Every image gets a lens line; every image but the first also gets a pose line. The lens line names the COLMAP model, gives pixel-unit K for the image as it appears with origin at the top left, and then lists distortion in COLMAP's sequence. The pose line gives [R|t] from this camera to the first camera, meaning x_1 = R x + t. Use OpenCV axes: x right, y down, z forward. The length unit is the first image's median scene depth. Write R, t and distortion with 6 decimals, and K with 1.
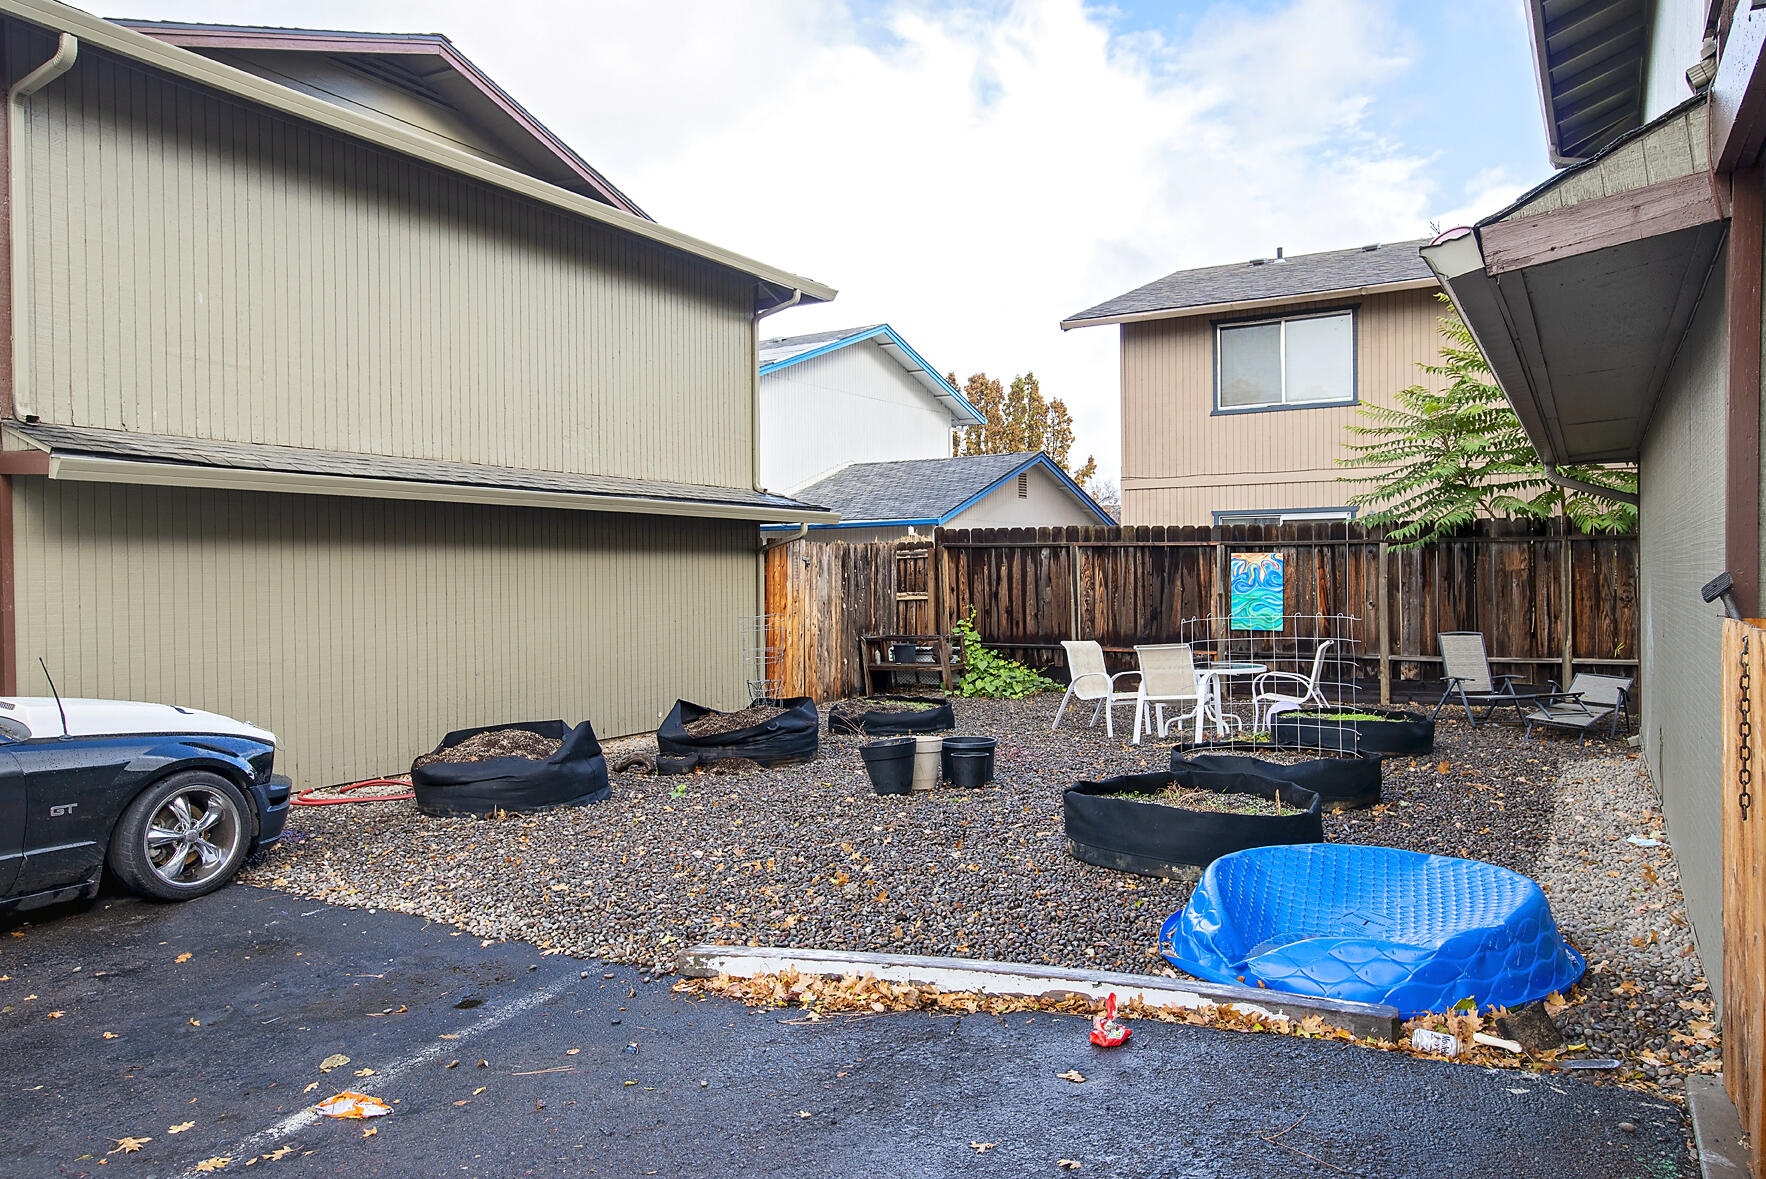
lens RADIAL K [[1306.9, 0, 883.0], [0, 1306.9, 589.5], [0, 0, 1]] dist [-0.038201, -0.000316]
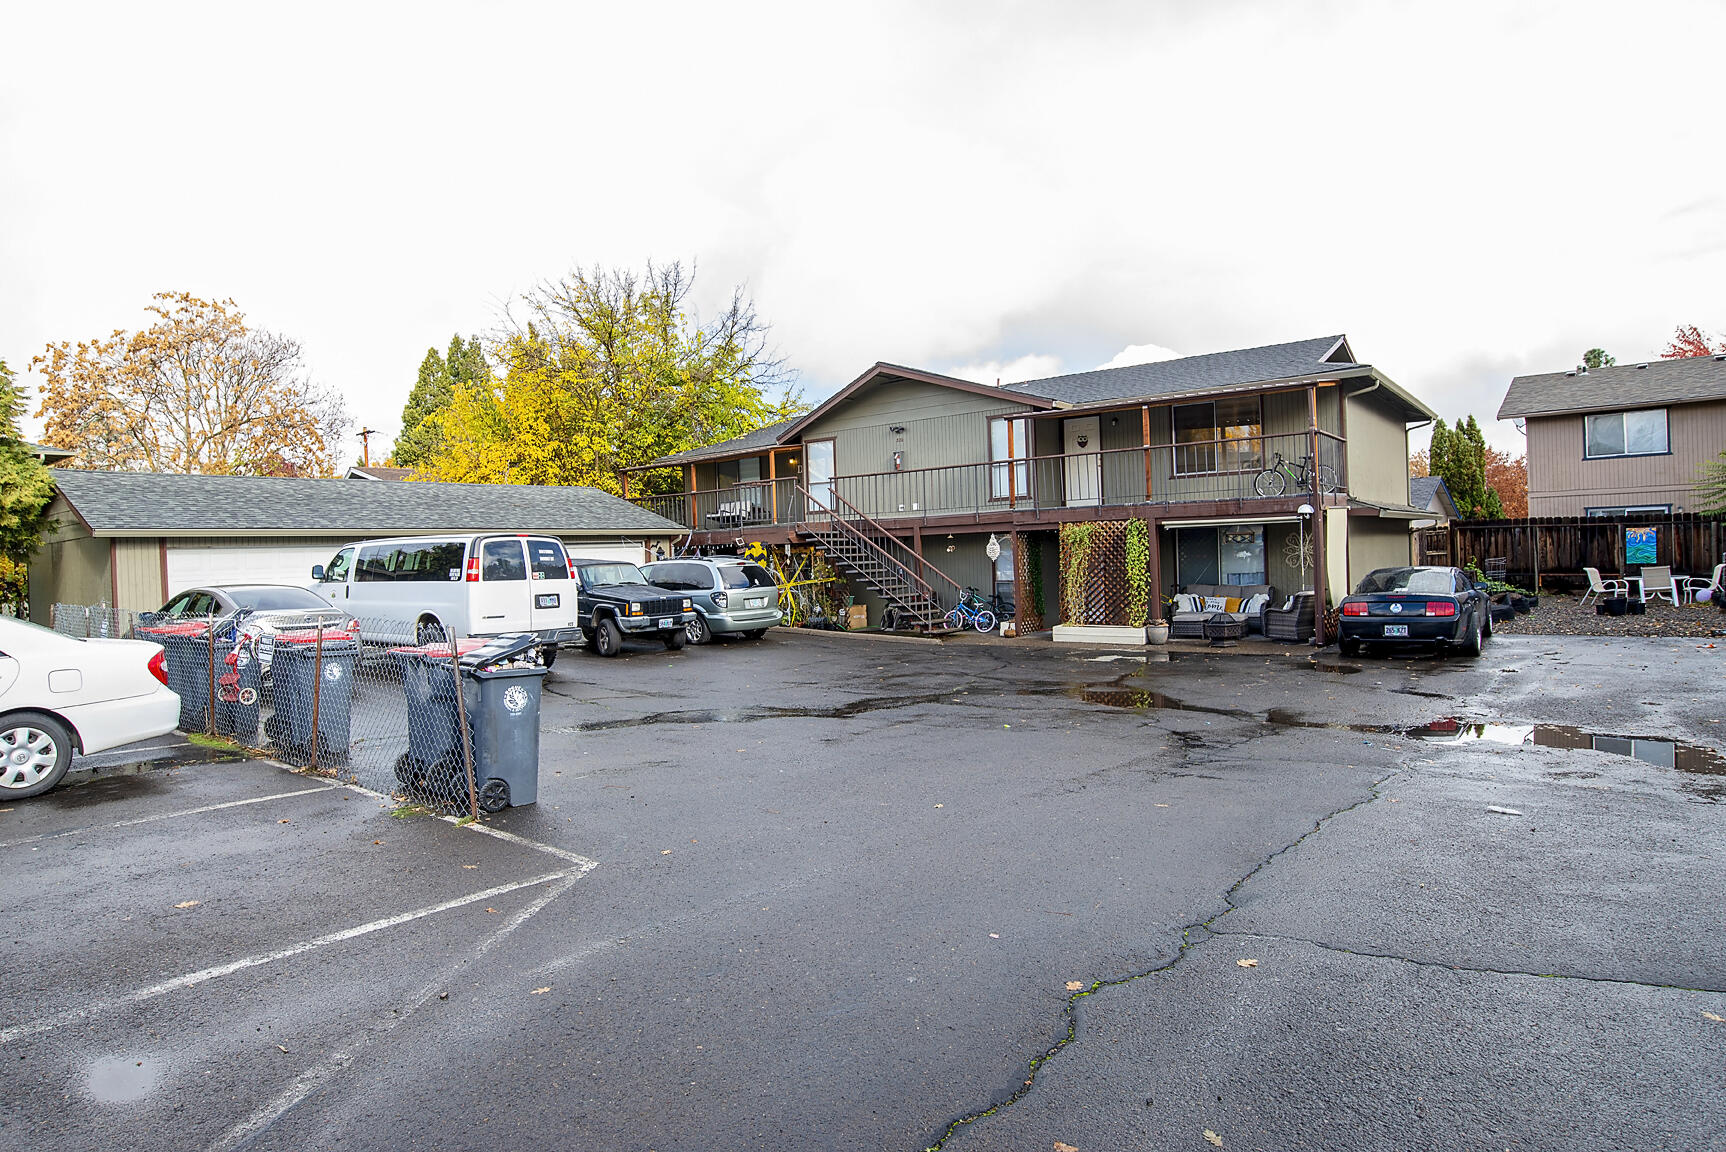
lens RADIAL K [[965.9, 0, 855.1], [0, 965.9, 559.7], [0, 0, 1]] dist [-0.060496, 0.021462]
pose [[0.985667, -0.023653, -0.167038, -0.728427], [0.023461, 0.999720, -0.003119, -0.000634], [0.167065, -0.000844, 0.985946, -0.739937]]
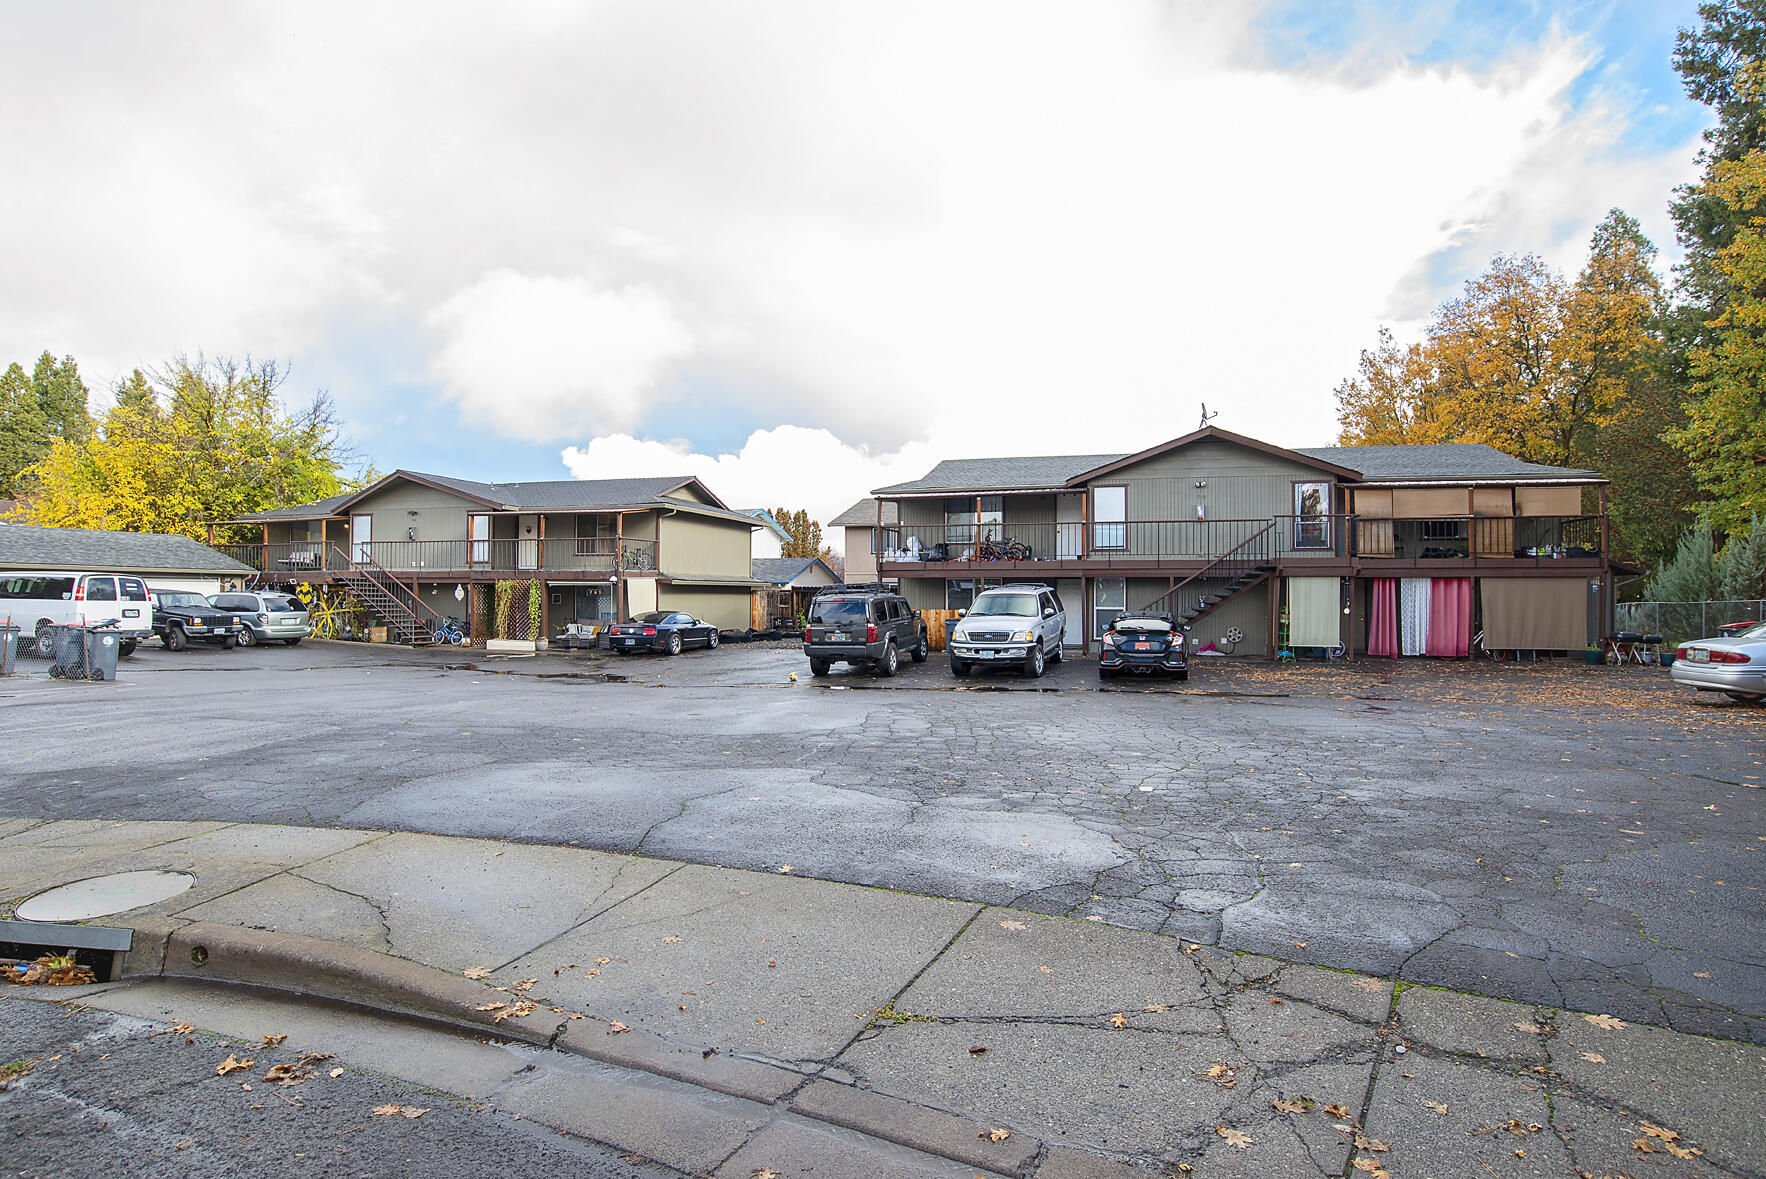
lens RADIAL K [[886.6, 0, 883.0], [0, 886.6, 589.5], [0, 0, 1]] dist [-0.073224, 0.023360]
pose [[0.972703, 0.014751, 0.231584, -0.304501], [-0.011022, 0.999788, -0.017384, 0.000155], [-0.231792, 0.014357, 0.972660, -1.507801]]
